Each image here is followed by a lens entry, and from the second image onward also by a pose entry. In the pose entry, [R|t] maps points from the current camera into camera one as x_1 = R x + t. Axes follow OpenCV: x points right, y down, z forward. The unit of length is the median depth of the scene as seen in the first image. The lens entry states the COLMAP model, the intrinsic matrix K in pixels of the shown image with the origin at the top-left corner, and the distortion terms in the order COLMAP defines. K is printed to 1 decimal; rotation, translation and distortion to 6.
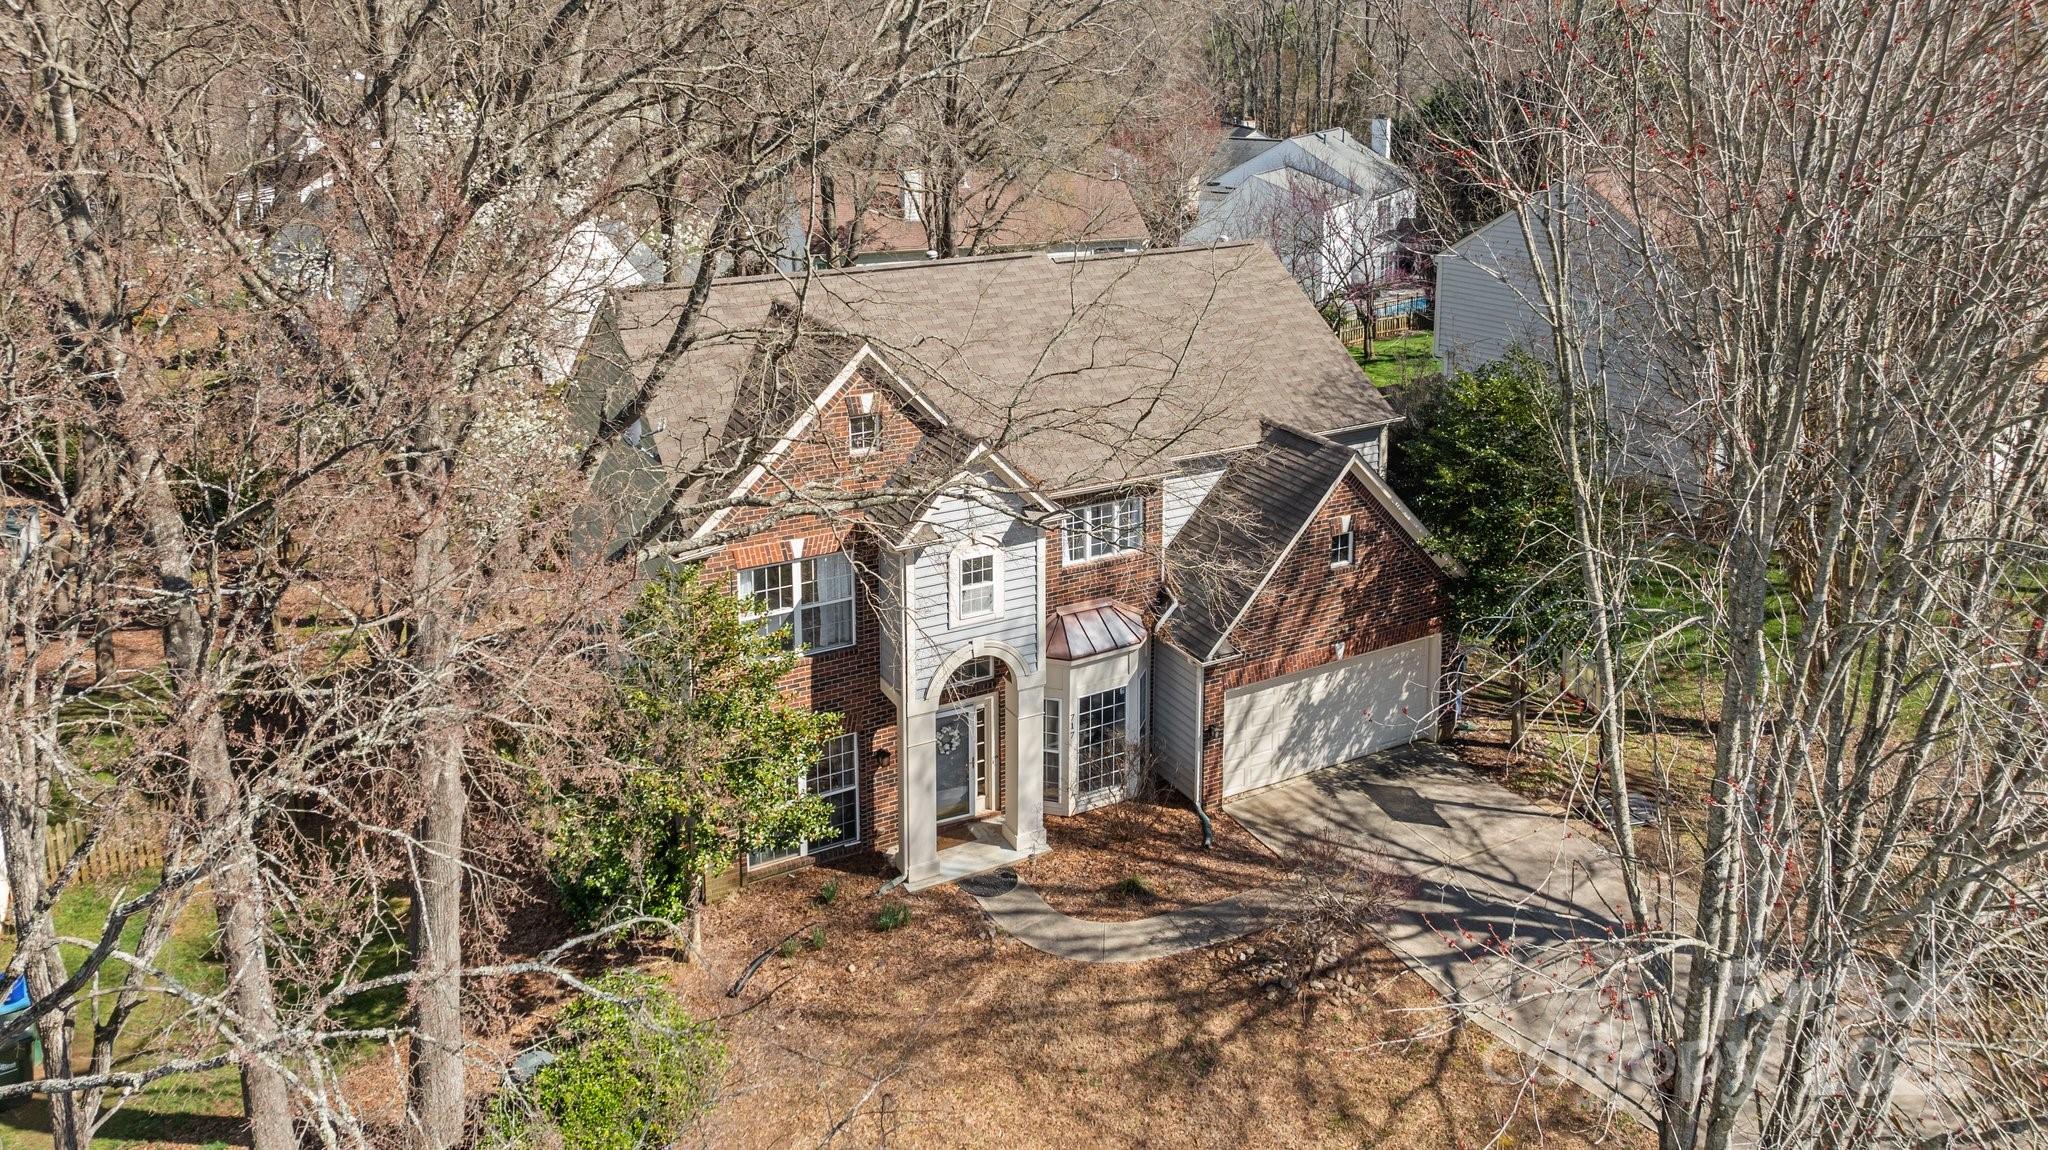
lens RADIAL K [[1520.8, 0, 1016.1], [0, 1520.8, 576.6], [0, 0, 1]] dist [-0.045021, 0.039107]
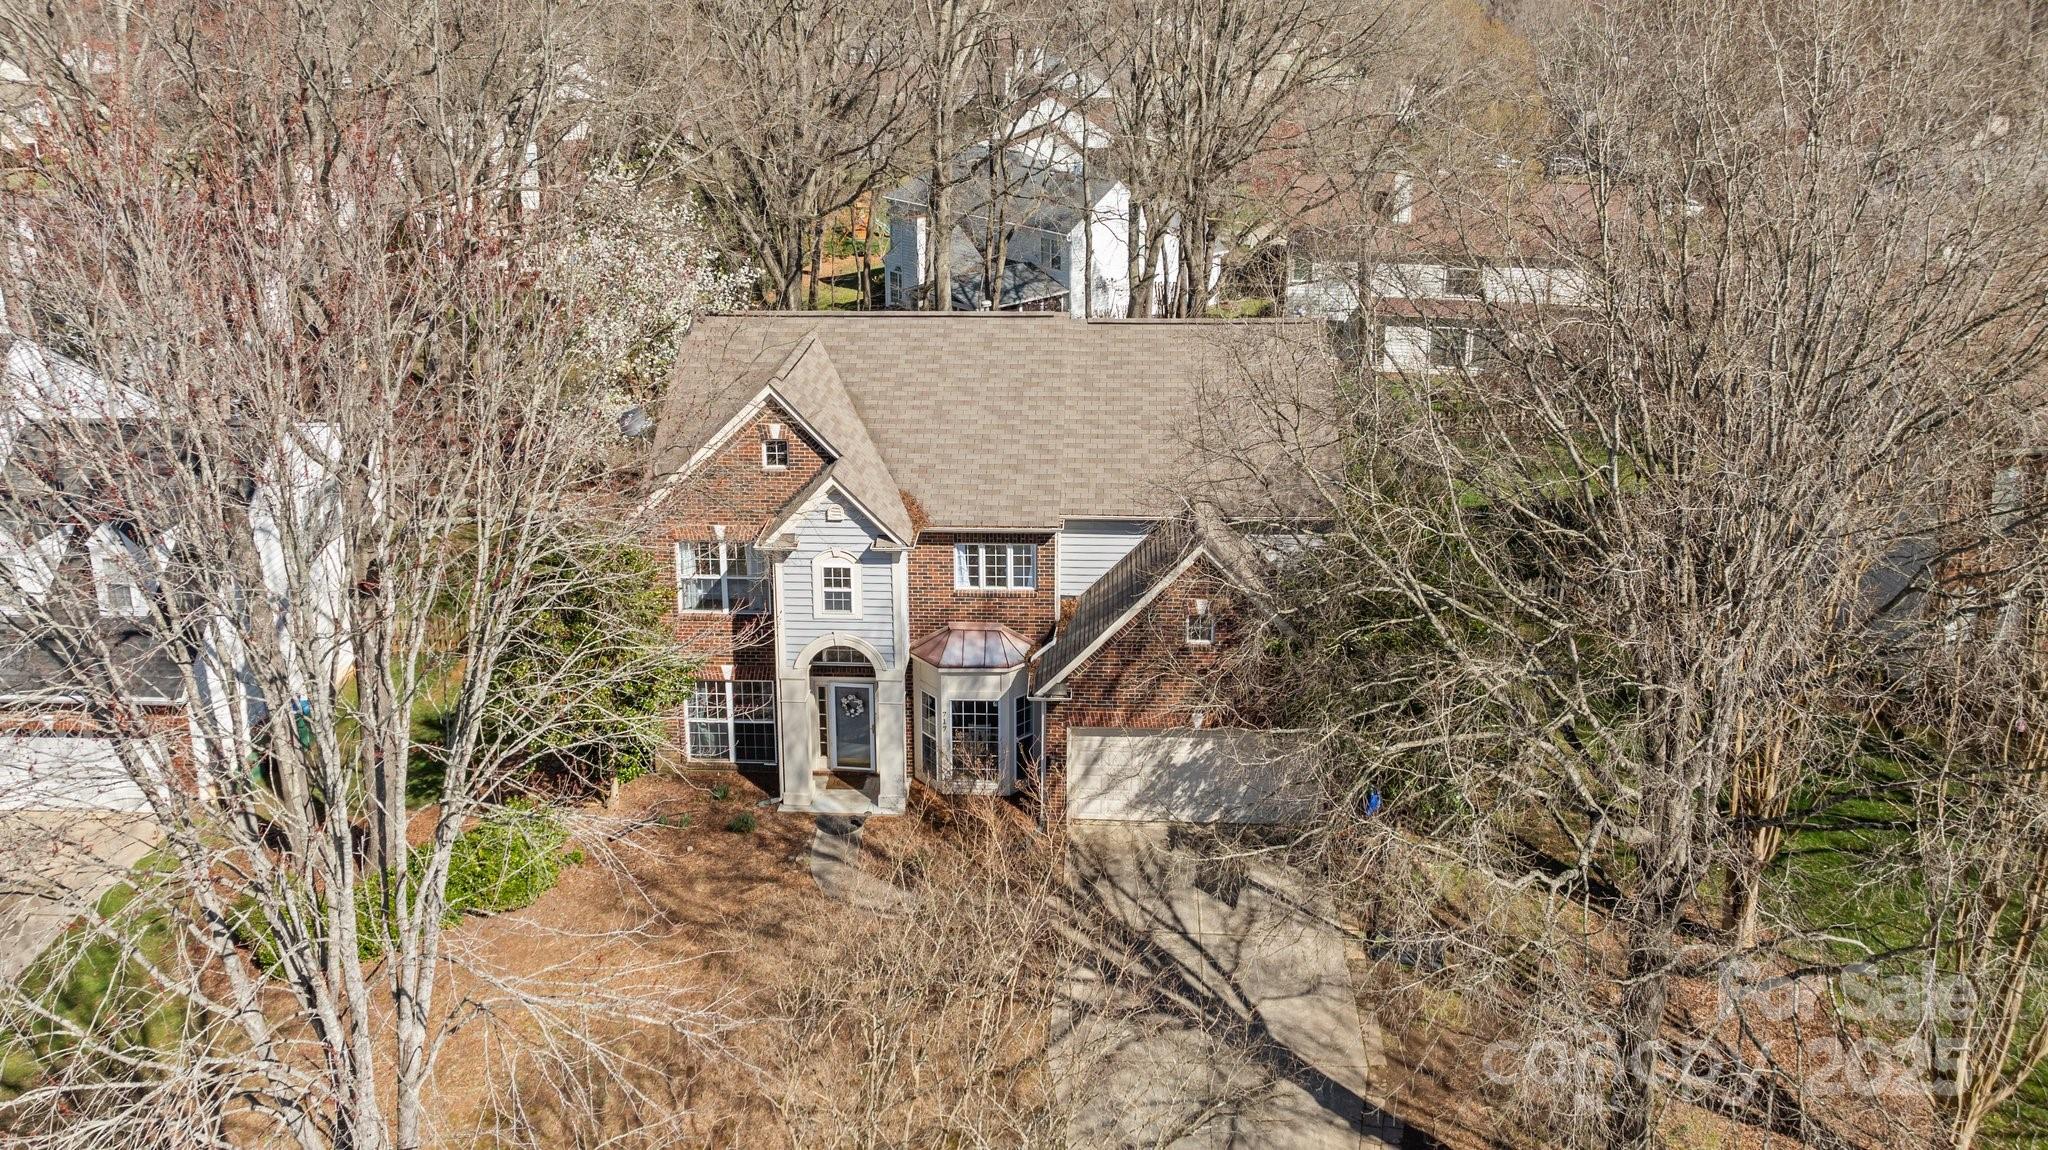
lens RADIAL K [[1520.8, 0, 1016.1], [0, 1520.8, 576.6], [0, 0, 1]] dist [-0.045021, 0.039107]
pose [[0.825974, 0.209319, -0.523404, 0.703970], [-0.181871, 0.977803, 0.104034, -0.151790], [0.533563, 0.009262, 0.845710, 0.028626]]
